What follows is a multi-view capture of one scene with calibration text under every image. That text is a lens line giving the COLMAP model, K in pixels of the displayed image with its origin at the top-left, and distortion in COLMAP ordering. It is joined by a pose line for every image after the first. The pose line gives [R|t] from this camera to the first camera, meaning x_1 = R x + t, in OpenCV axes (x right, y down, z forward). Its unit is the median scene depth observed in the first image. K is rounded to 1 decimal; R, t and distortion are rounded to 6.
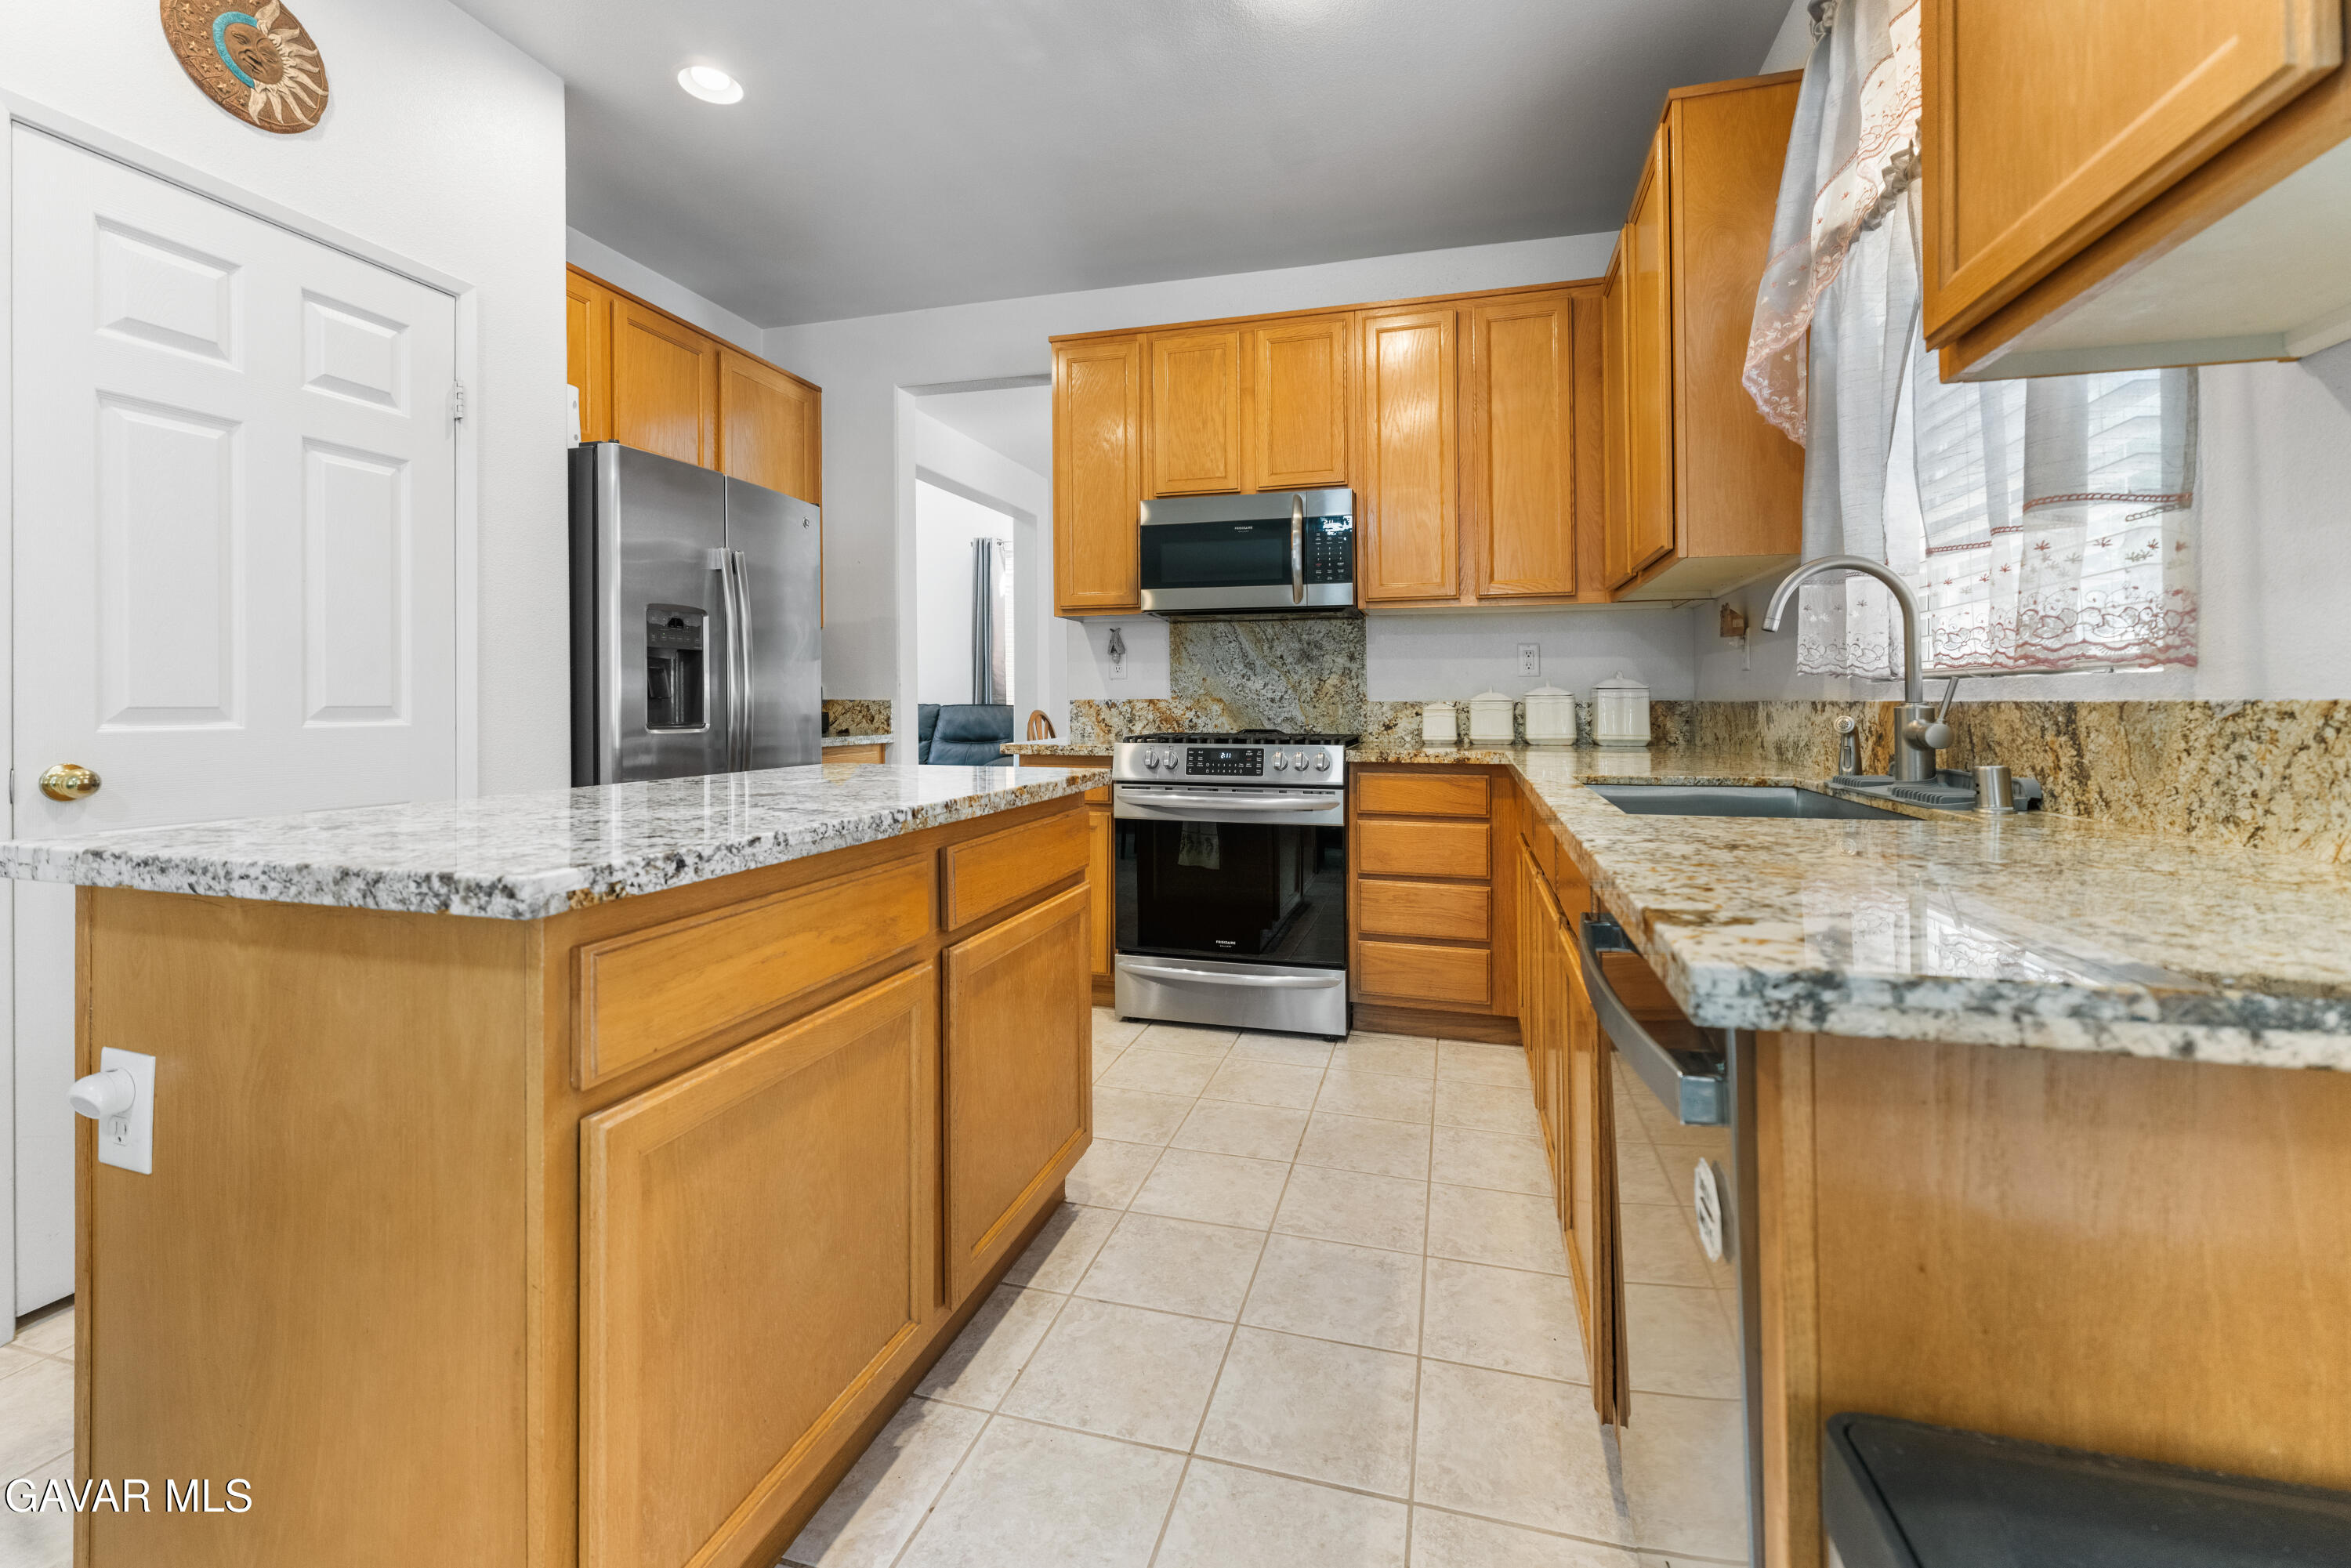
lens RADIAL K [[962.3, 0, 1190.3], [0, 962.3, 704.2], [0, 0, 1]] dist [-0.000042, 0.000023]
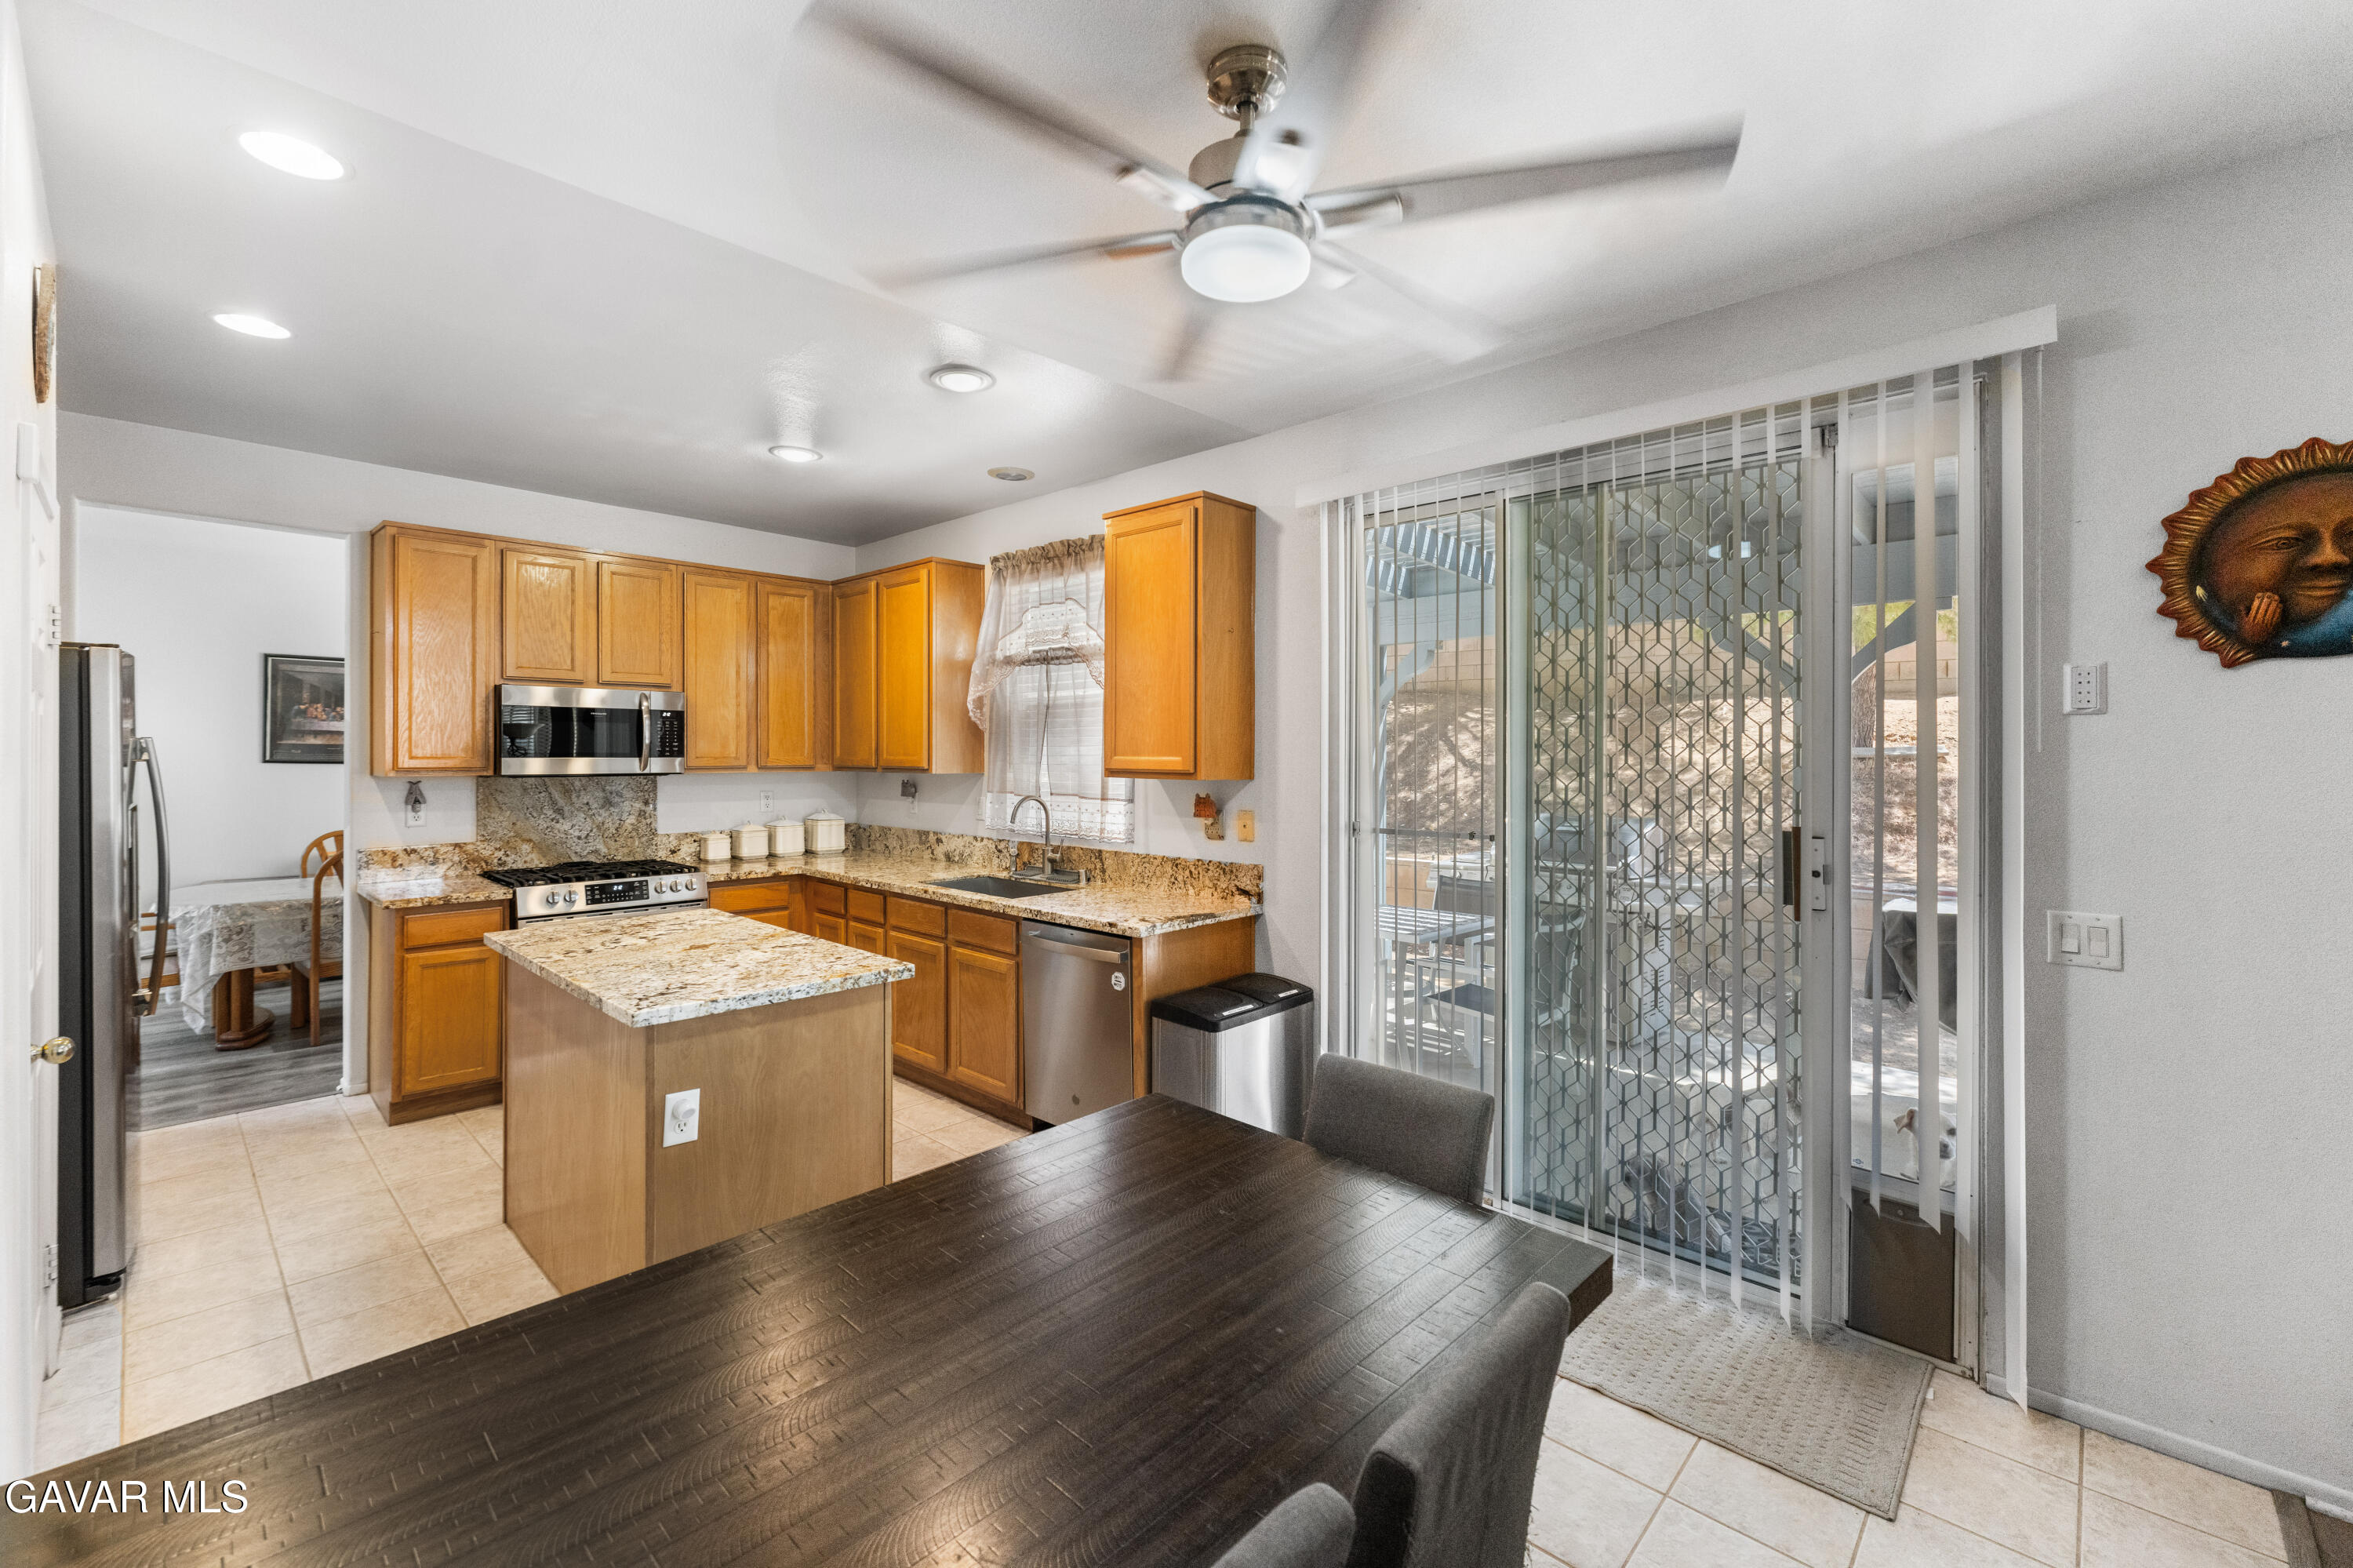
lens RADIAL K [[970.0, 0, 1138.9], [0, 970.0, 824.0], [0, 0, 1]] dist [-0.000516, -0.000012]
pose [[0.497791, -0.062768, 0.865022, -0.763529], [0.003048, 0.997498, 0.070627, -0.129132], [-0.867291, -0.032521, 0.496737, -0.316491]]
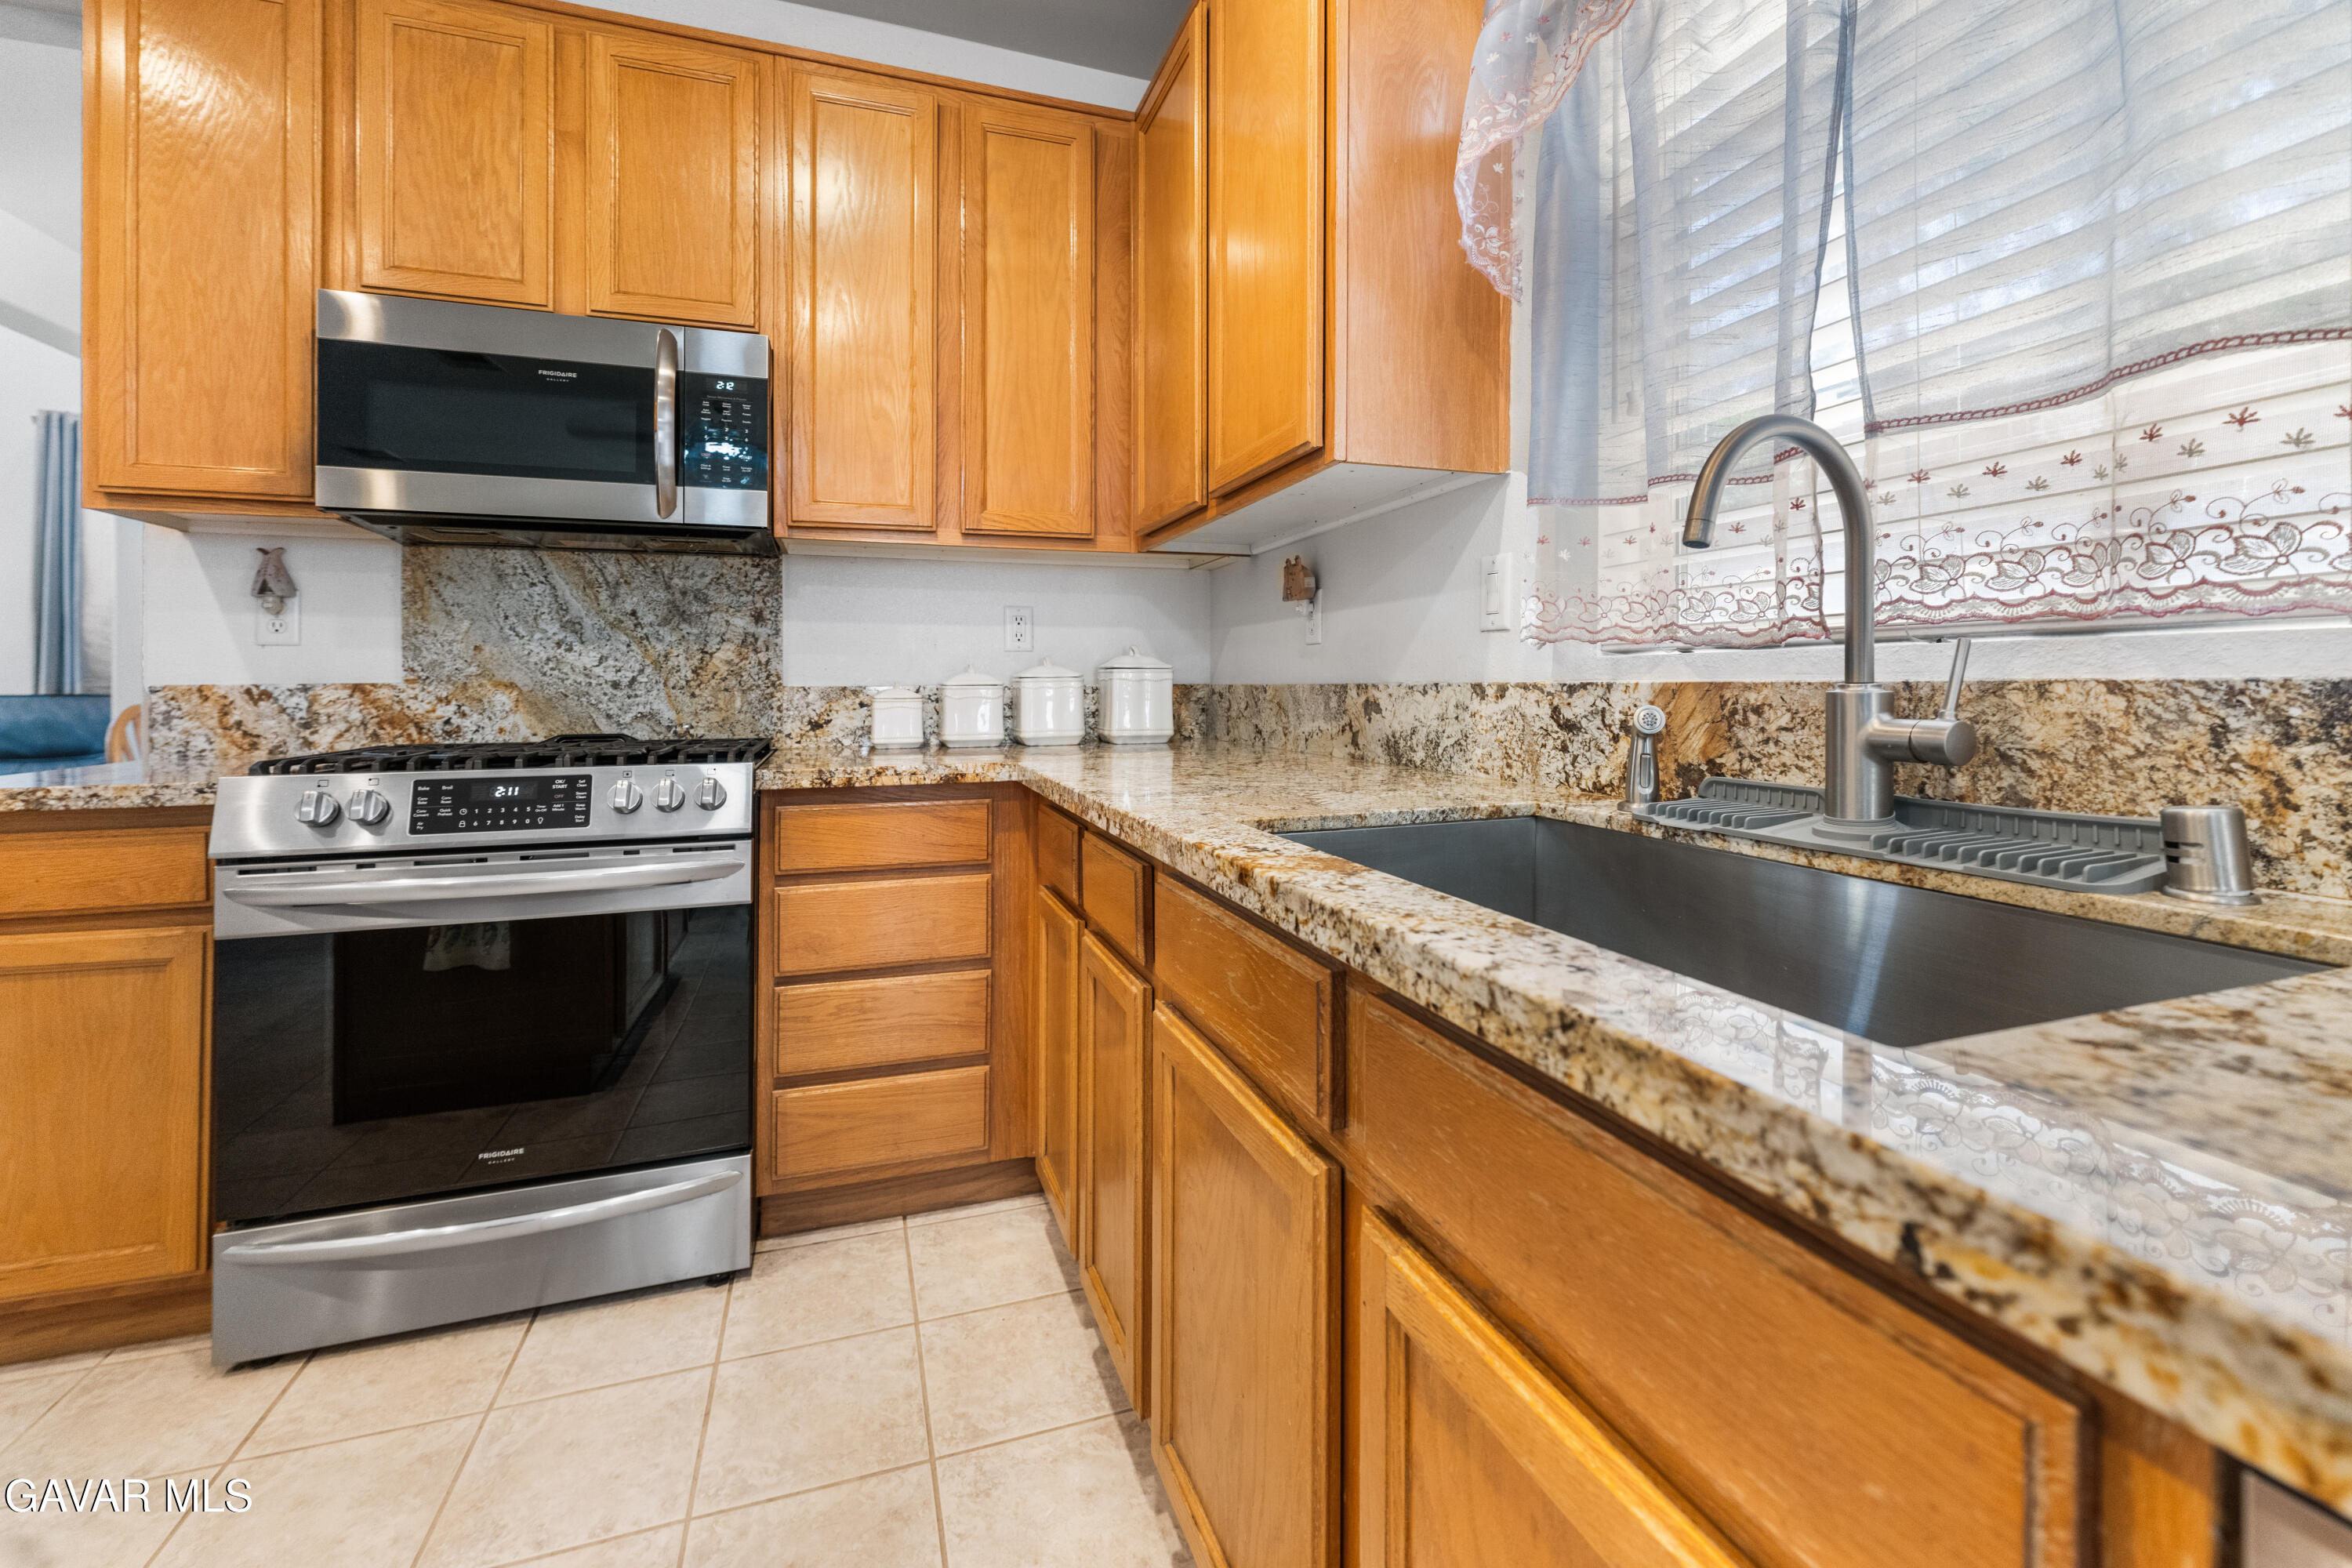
lens RADIAL K [[969.5, 0, 1172.6], [0, 969.5, 656.1], [0, 0, 1]] dist [0.000257, 0.000196]
pose [[0.826233, 0.014456, 0.563142, 0.037233], [0.004872, 0.999450, -0.032804, -0.000594], [-0.563307, 0.029848, 0.825708, 0.357311]]
